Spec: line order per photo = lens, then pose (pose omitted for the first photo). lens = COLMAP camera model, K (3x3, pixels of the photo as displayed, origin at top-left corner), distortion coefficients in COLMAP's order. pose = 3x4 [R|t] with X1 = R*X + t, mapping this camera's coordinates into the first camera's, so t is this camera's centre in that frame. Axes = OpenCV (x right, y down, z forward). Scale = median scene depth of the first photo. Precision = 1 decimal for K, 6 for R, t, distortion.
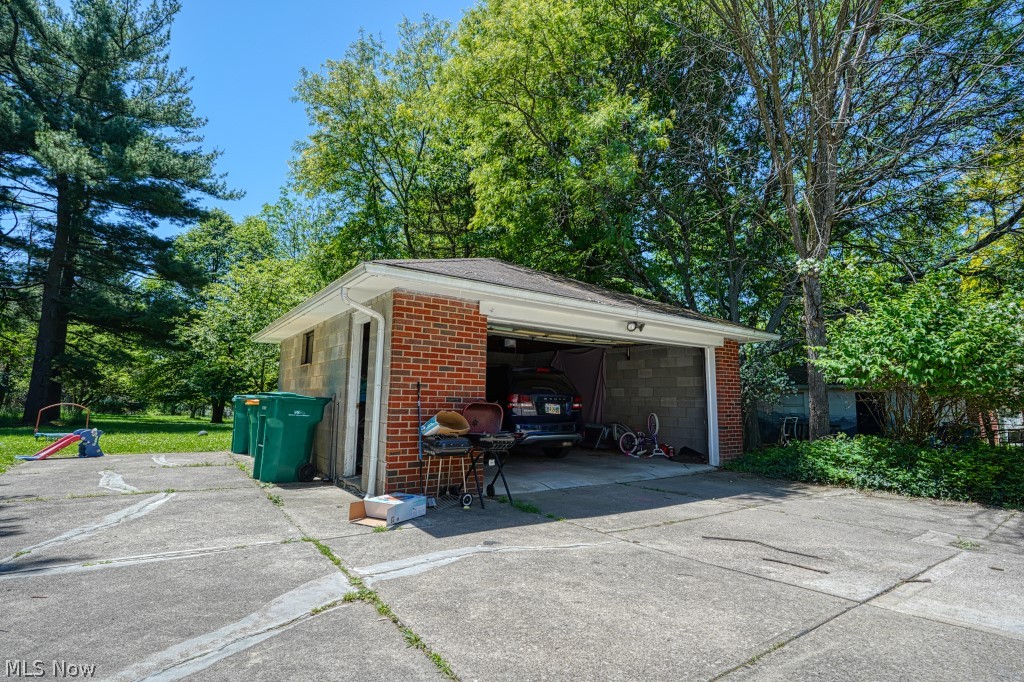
lens RADIAL K [[492.6, 0, 511.4], [0, 492.6, 337.8], [0, 0, 1]] dist [-0.004133, -0.000398]
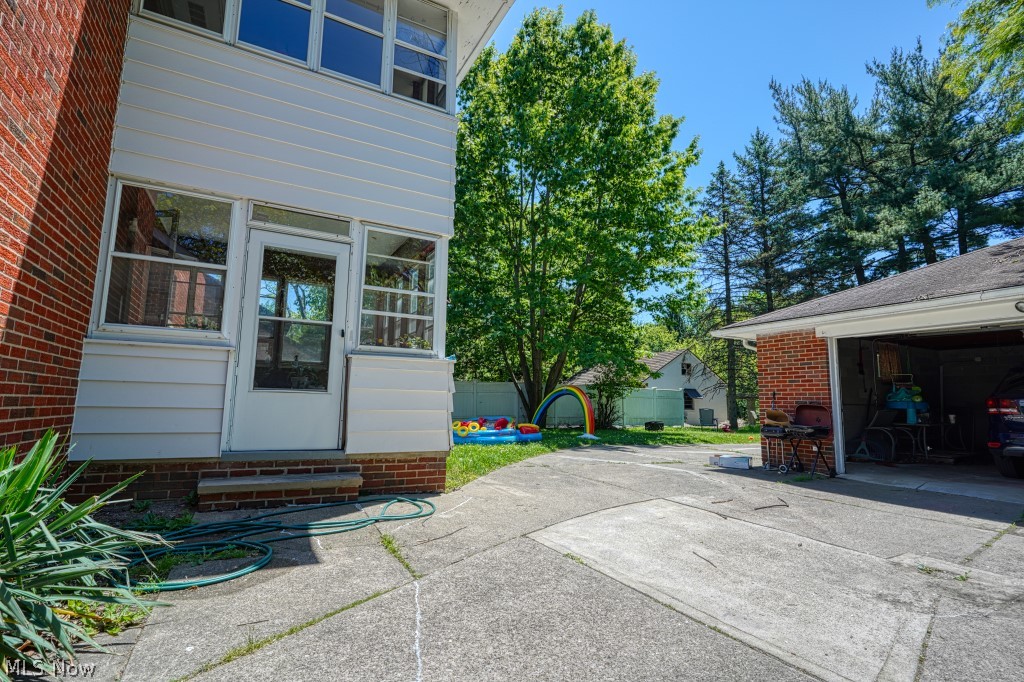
lens RADIAL K [[492.6, 0, 511.9], [0, 492.6, 342.1], [0, 0, 1]] dist [-0.004133, -0.000398]
pose [[-0.102748, -0.151865, -0.983046, 1.394765], [0.099939, 0.981700, -0.162103, 0.101768], [0.989674, -0.114900, -0.085691, 0.322094]]
